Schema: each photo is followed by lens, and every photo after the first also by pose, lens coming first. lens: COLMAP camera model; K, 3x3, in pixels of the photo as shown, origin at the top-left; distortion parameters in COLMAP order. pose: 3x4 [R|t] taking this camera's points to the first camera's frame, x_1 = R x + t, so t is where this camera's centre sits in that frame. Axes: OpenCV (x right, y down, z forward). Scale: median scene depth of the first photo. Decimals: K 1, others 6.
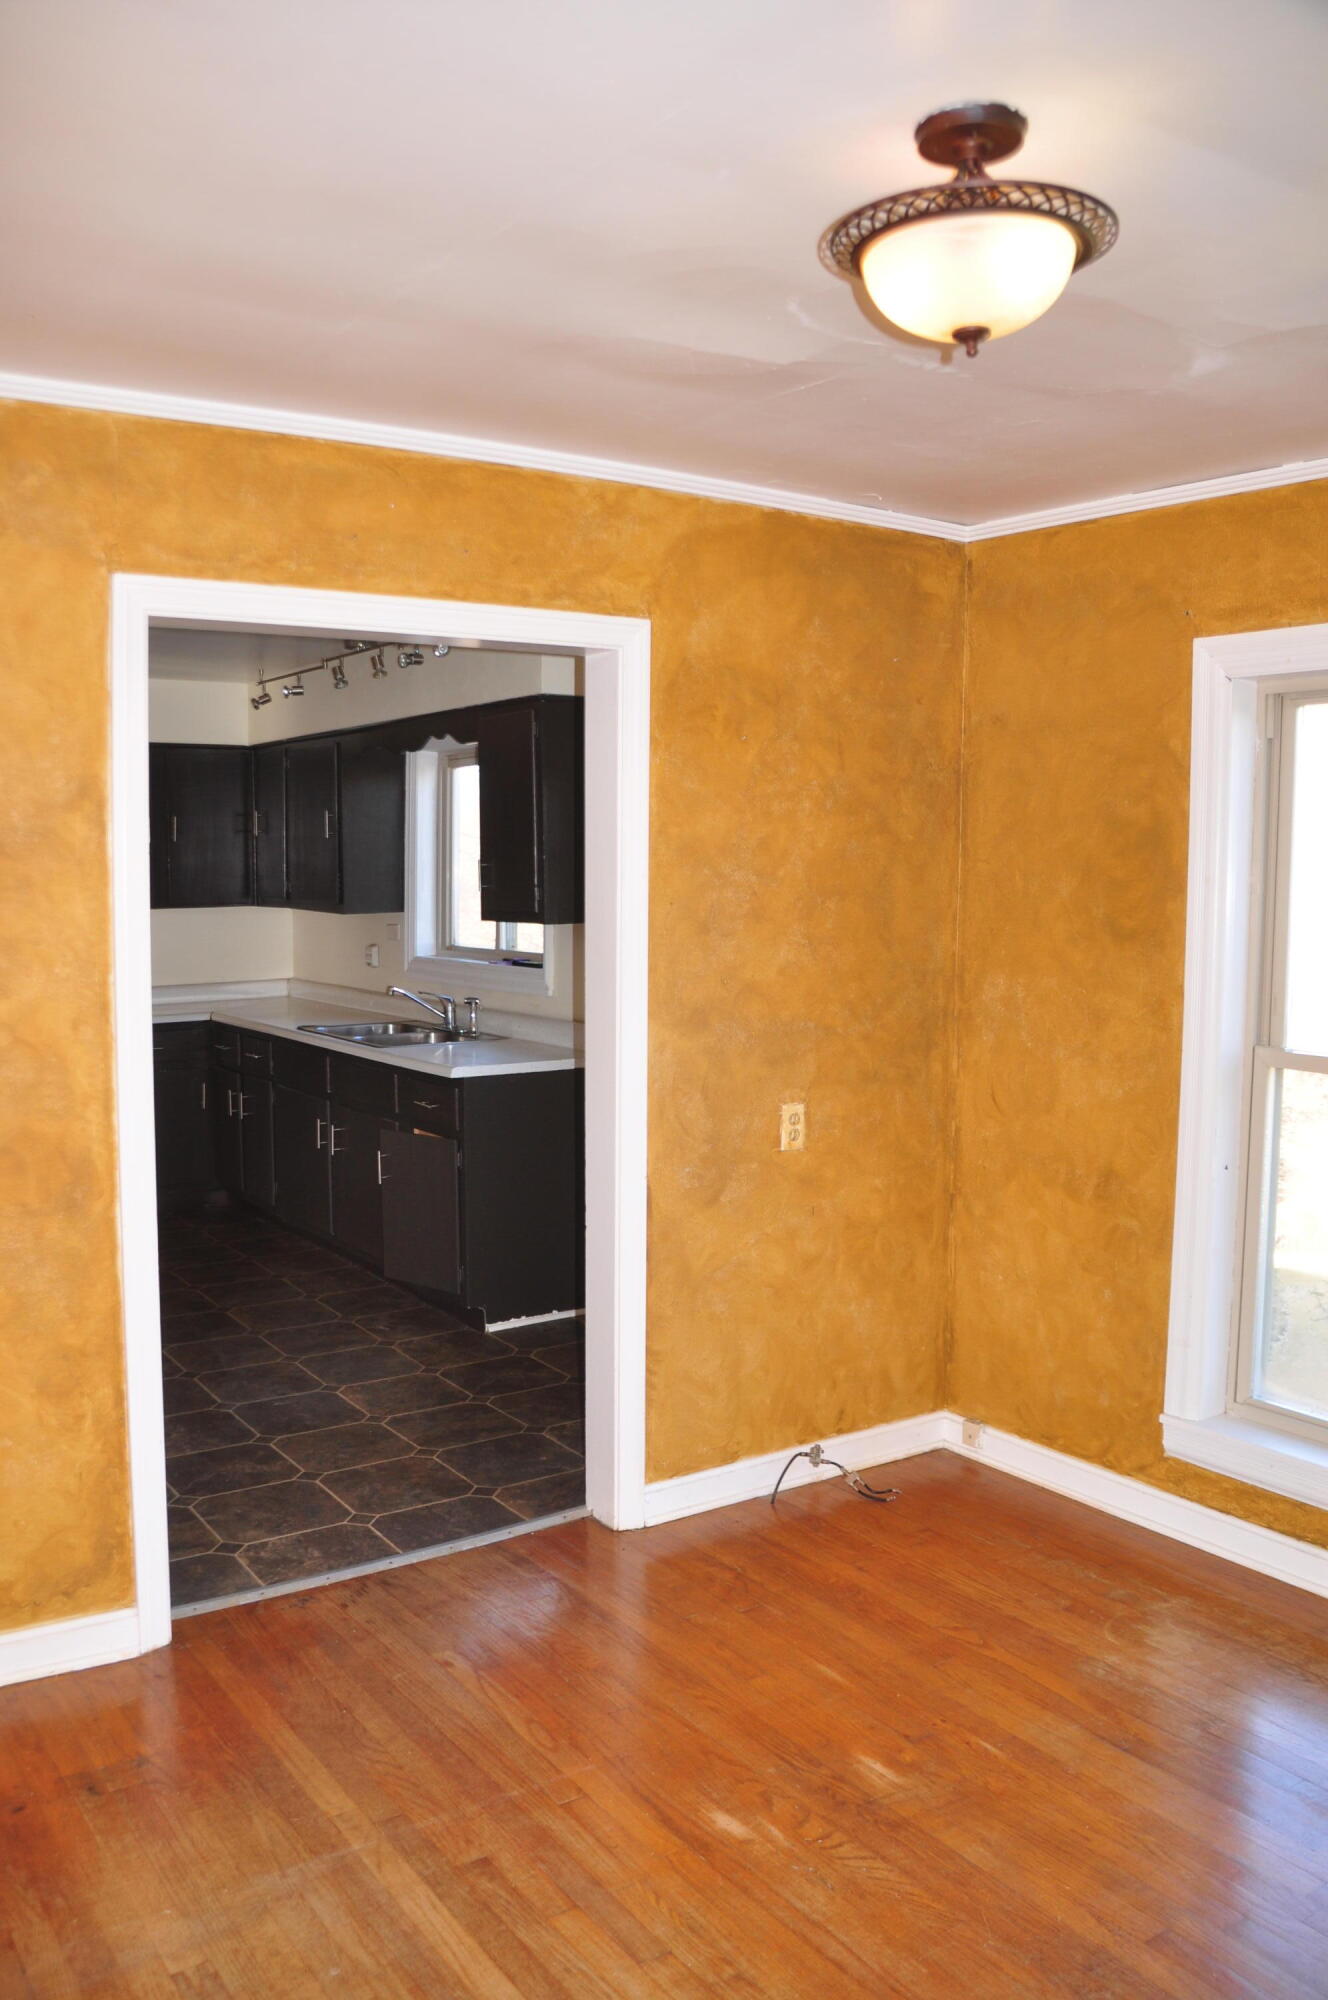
lens RADIAL K [[1646.7, 0, 644.2], [0, 1646.7, 1014.1], [0, 0, 1]] dist [-0.164238, 0.143080]
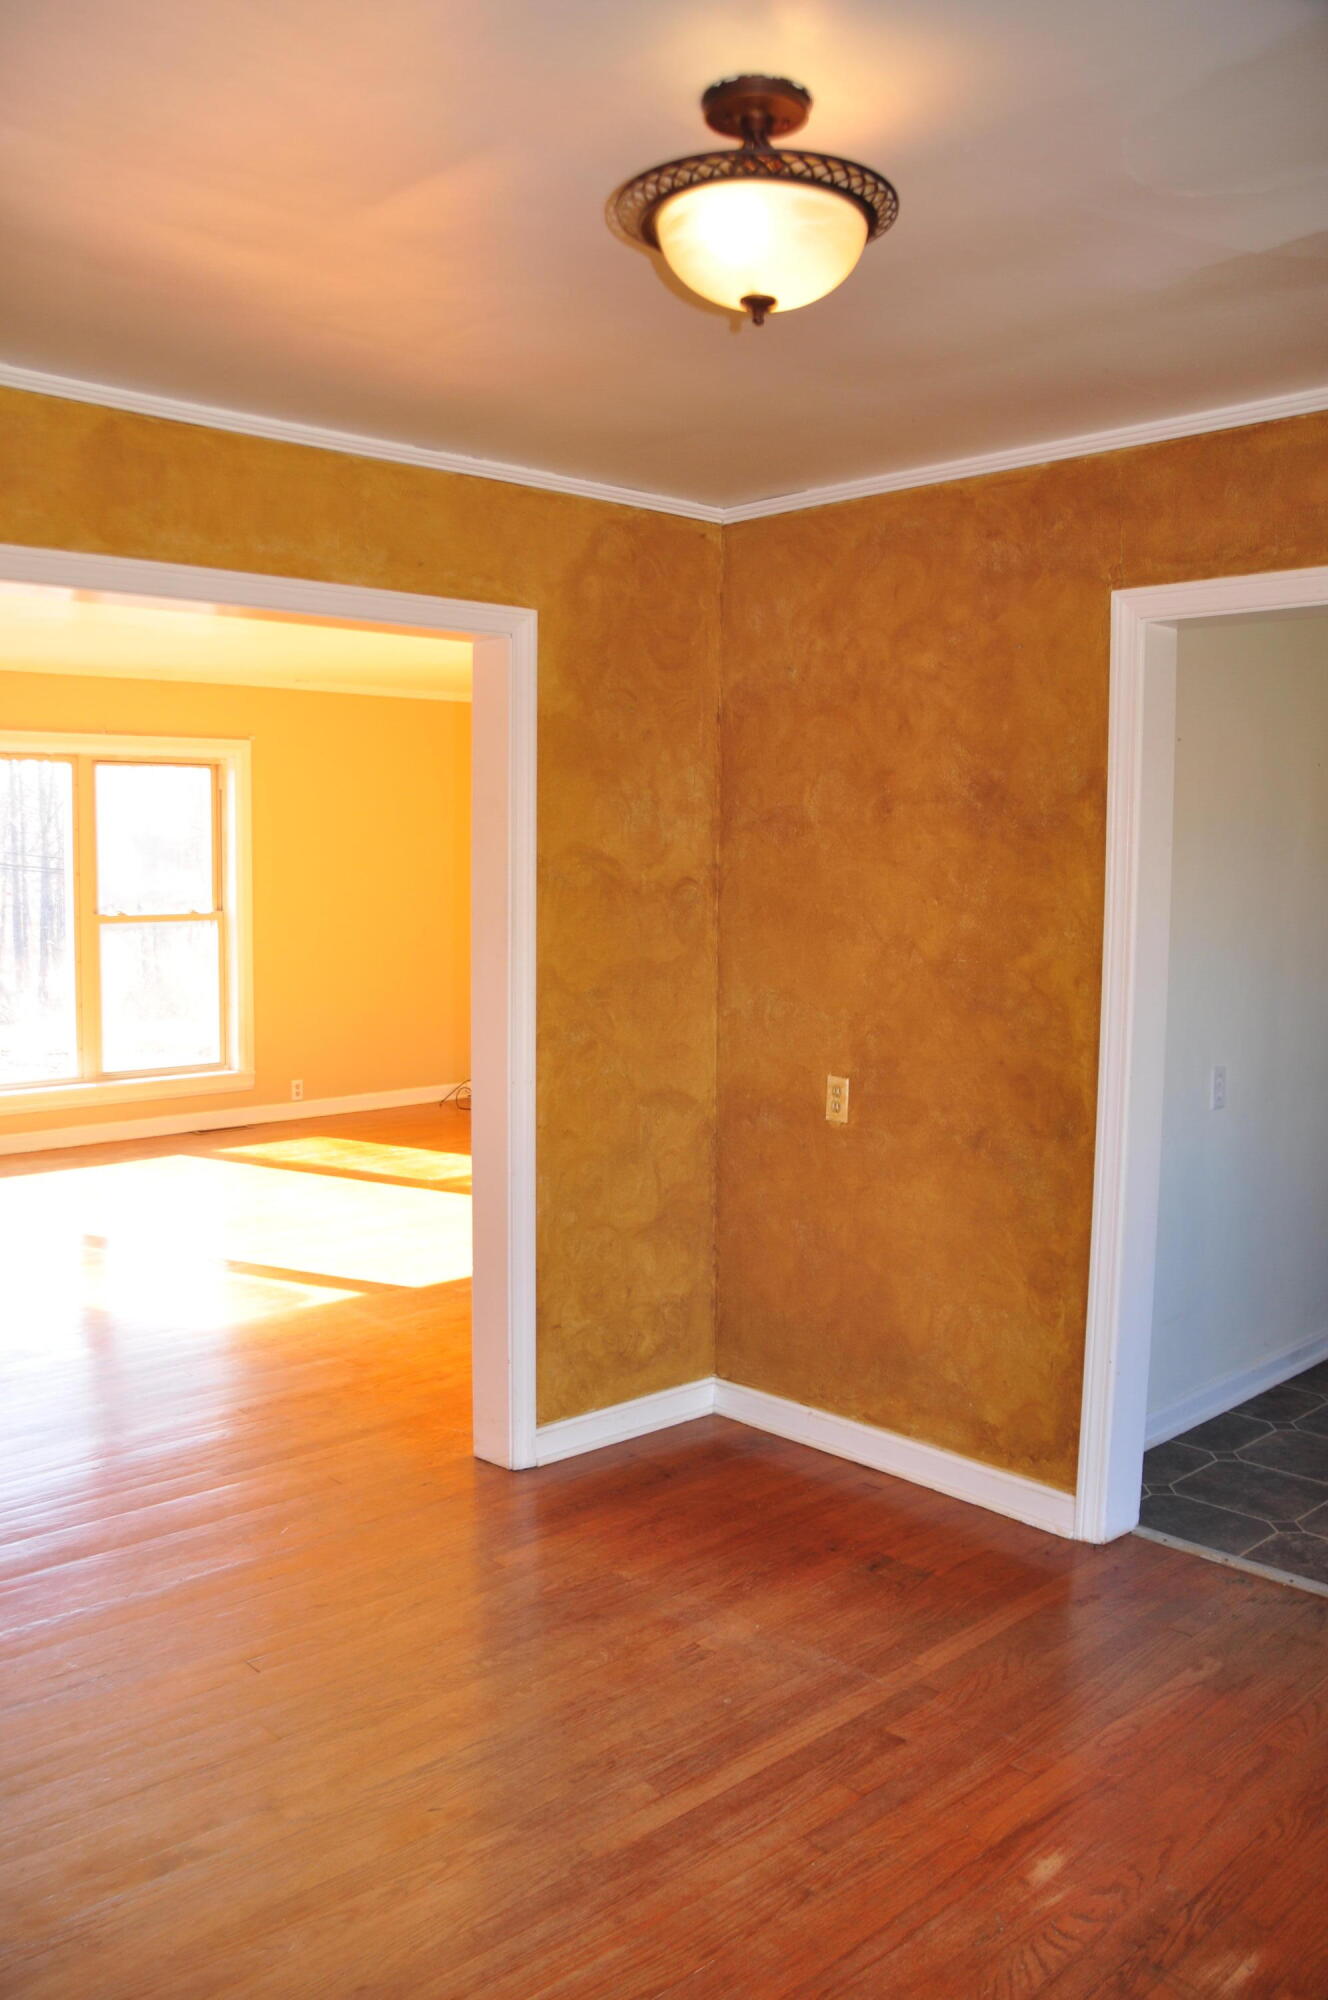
lens RADIAL K [[1646.7, 0, 644.2], [0, 1646.7, 1014.1], [0, 0, 1]] dist [-0.164238, 0.143080]
pose [[0.160256, 0.092683, -0.982714, 0.770139], [-0.094310, 0.992465, 0.078223, -0.033319], [0.982560, 0.080144, 0.167790, 0.501221]]
